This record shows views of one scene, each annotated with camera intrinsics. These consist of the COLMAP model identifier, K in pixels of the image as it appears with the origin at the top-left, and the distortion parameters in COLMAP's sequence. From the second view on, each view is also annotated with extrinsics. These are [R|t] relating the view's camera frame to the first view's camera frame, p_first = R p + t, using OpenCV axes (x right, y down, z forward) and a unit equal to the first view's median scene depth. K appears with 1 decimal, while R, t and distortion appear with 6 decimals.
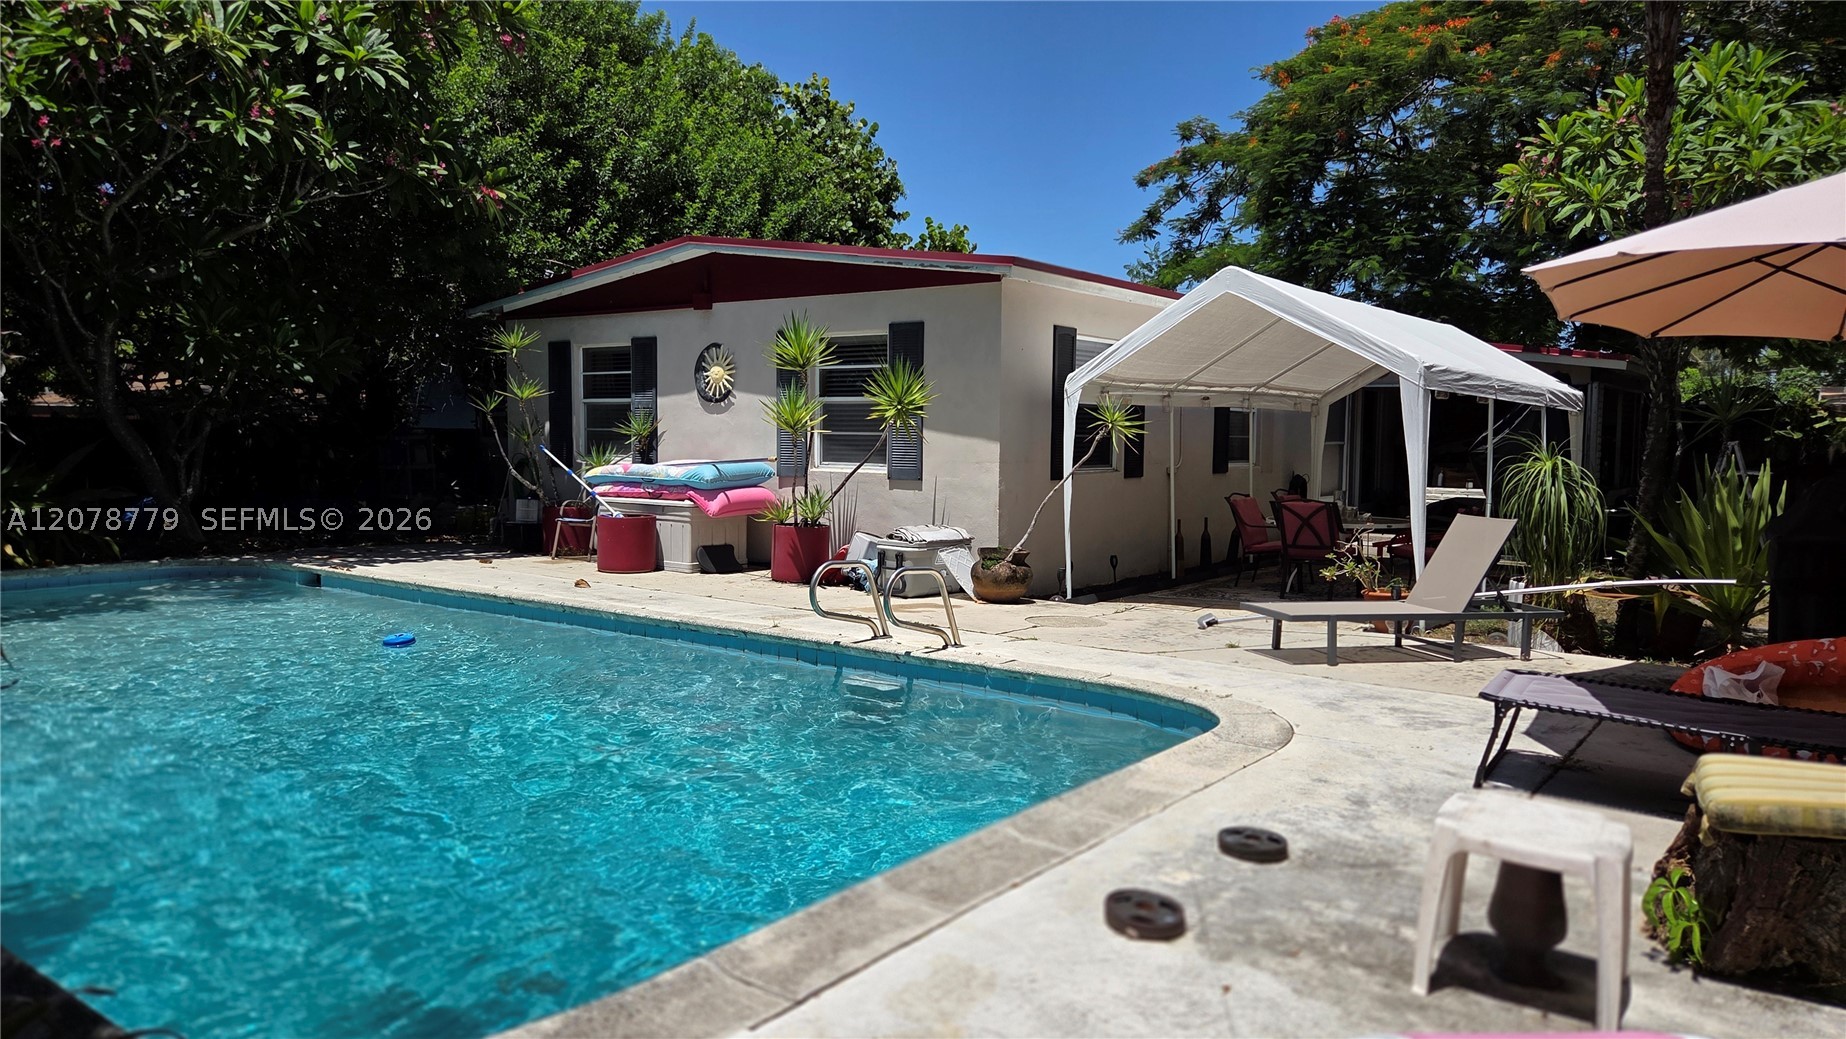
lens RADIAL K [[1259.1, 0, 932.4], [0, 1259.1, 516.5], [0, 0, 1]] dist [0.087726, -0.076628]
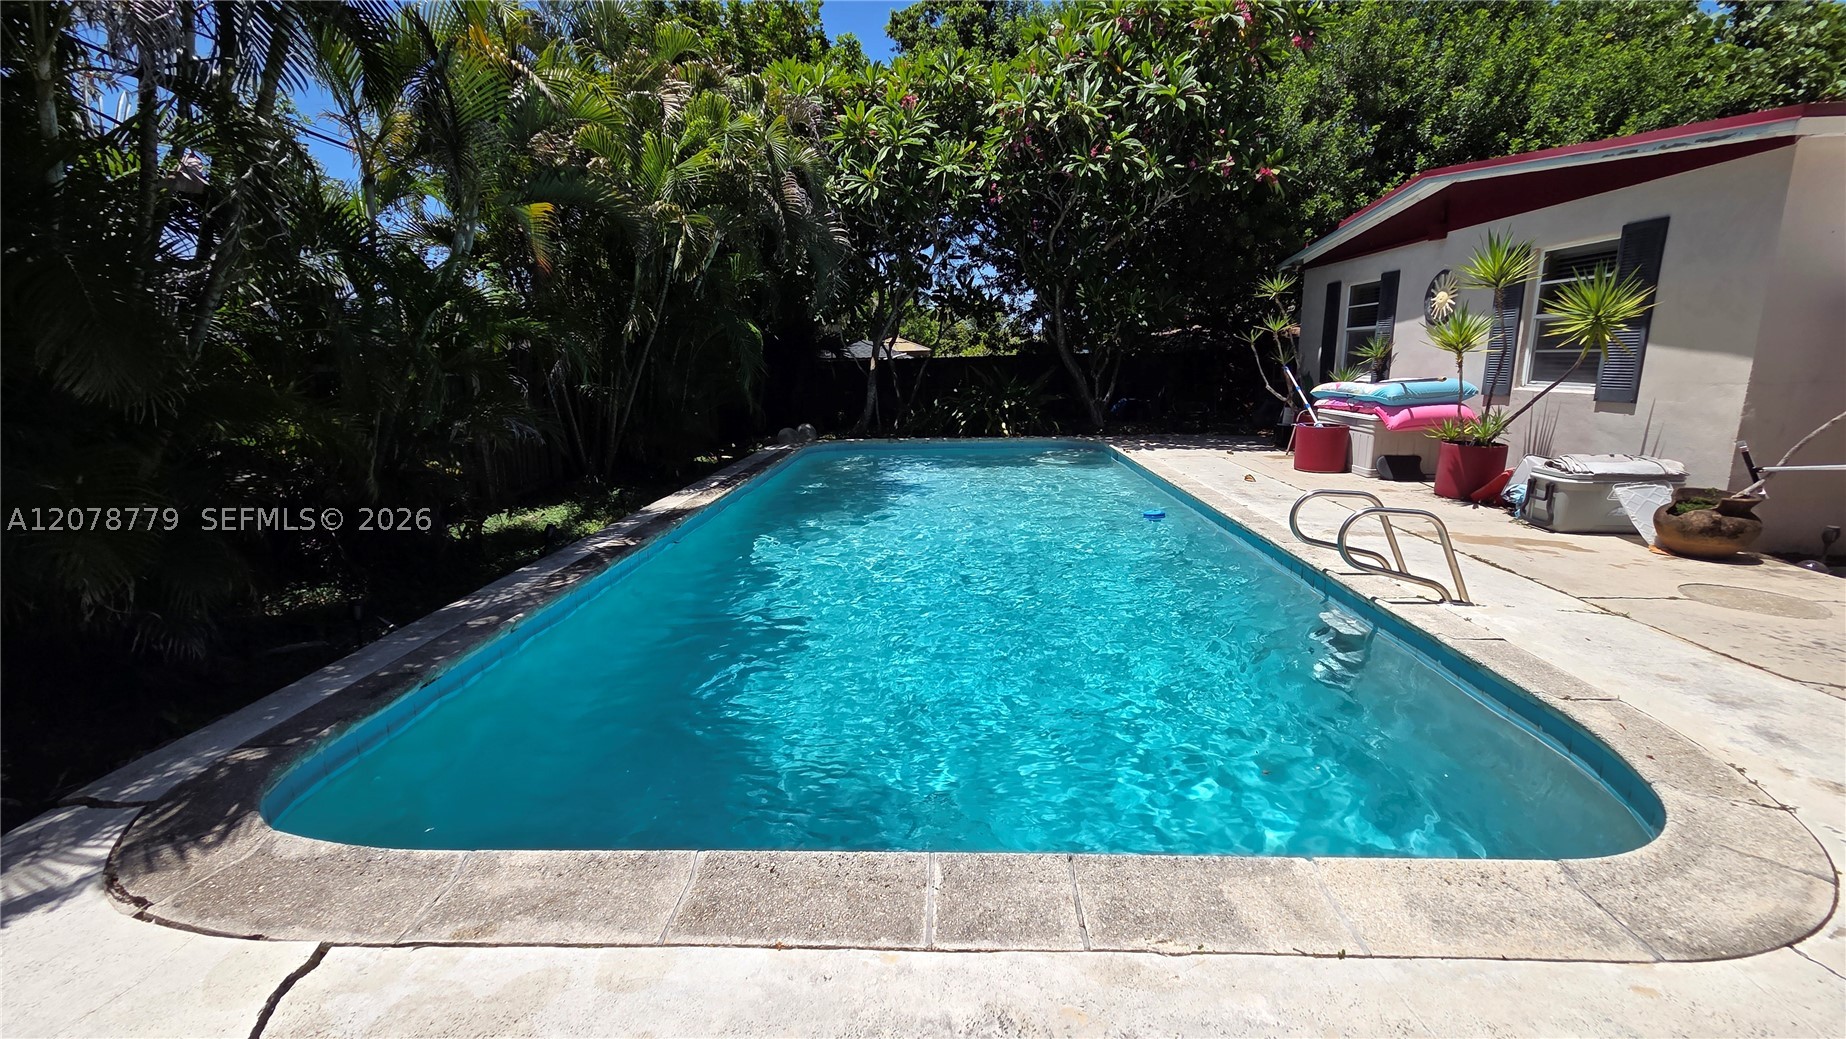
lens RADIAL K [[759.6, 0, 925.3], [0, 759.6, 514.8], [0, 0, 1]] dist [0.002337, 0.000623]
pose [[0.562680, 0.148378, -0.813250, 0.154711], [-0.030517, 0.986818, 0.158932, -0.020494], [0.826111, -0.064610, 0.559791, 0.268619]]
